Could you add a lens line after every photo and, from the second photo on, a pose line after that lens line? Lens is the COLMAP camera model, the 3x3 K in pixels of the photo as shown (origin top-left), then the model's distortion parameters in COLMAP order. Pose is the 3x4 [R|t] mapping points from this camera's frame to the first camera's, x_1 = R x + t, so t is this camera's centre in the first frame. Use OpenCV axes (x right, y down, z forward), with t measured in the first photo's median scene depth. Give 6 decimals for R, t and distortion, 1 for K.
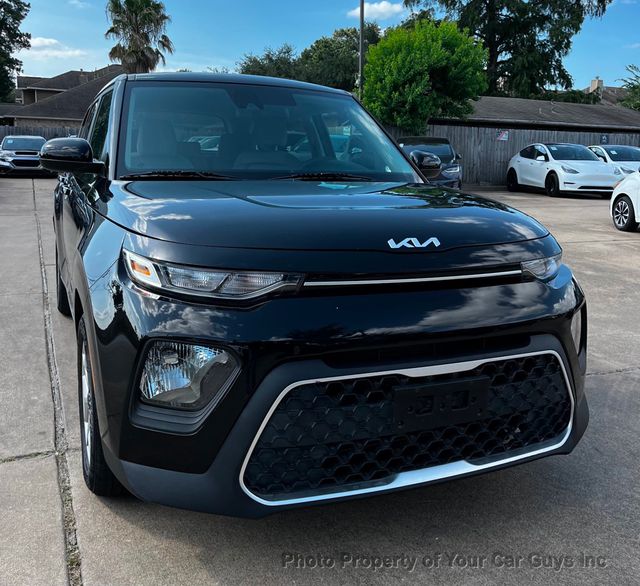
lens RADIAL K [[643.5, 0, 321.0], [0, 643.5, 257.9], [0, 0, 1]] dist [0.024577, 0.000000]
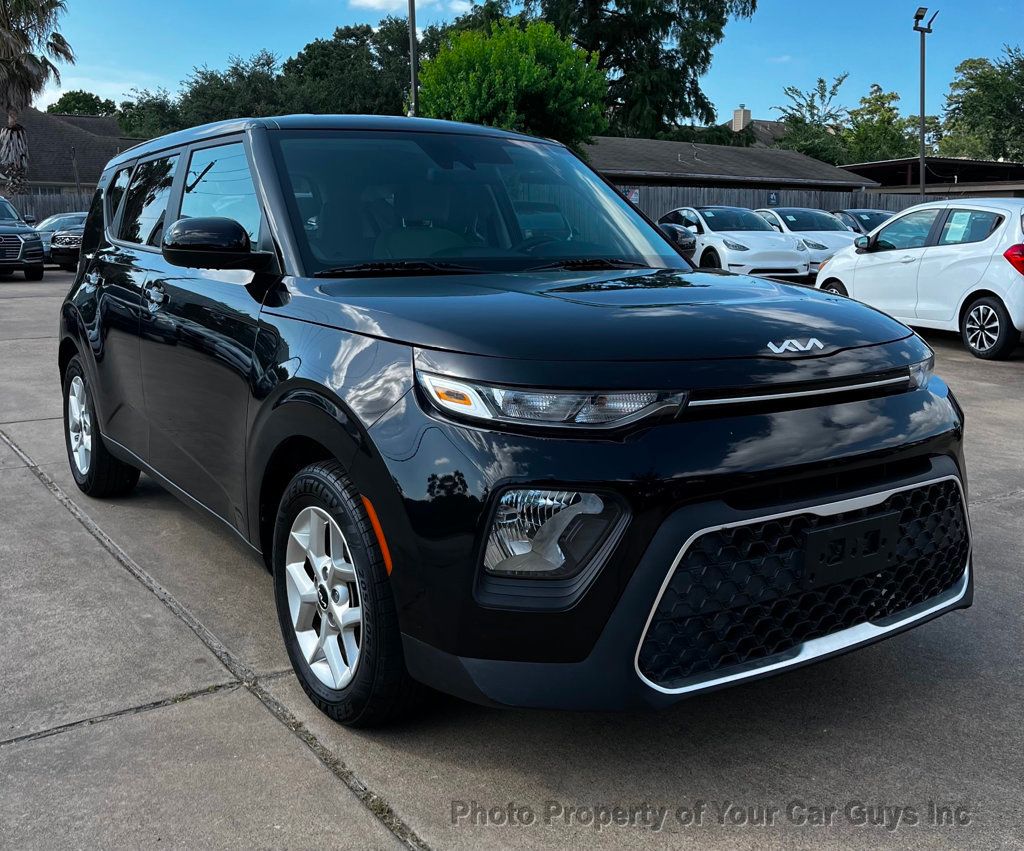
lens RADIAL K [[1027.0, 0, 515.8], [0, 1027.0, 393.5], [0, 0, 1]] dist [0.034157, 0.000000]
pose [[0.982159, -0.051200, 0.180950, -0.327583], [0.051106, 0.998680, 0.005181, 0.008260], [-0.180976, 0.004160, 0.983479, -0.120428]]
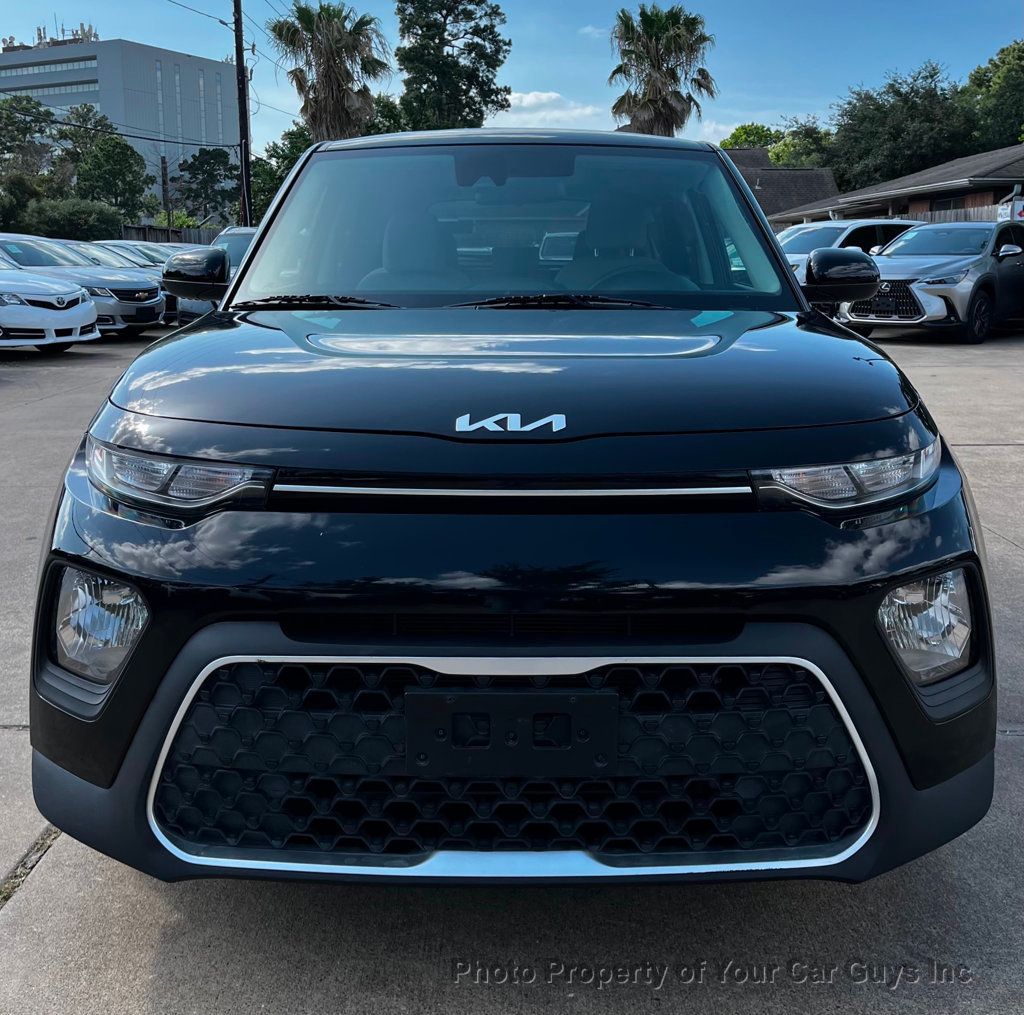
lens RADIAL K [[1102.4, 0, 518.0], [0, 1102.4, 431.1], [0, 0, 1]] dist [0.025684, 0.000000]
pose [[0.915048, 0.036709, -0.401670, 0.411878], [-0.041816, 0.999118, -0.003951, -0.010649], [0.401171, 0.020411, 0.915776, 0.135405]]
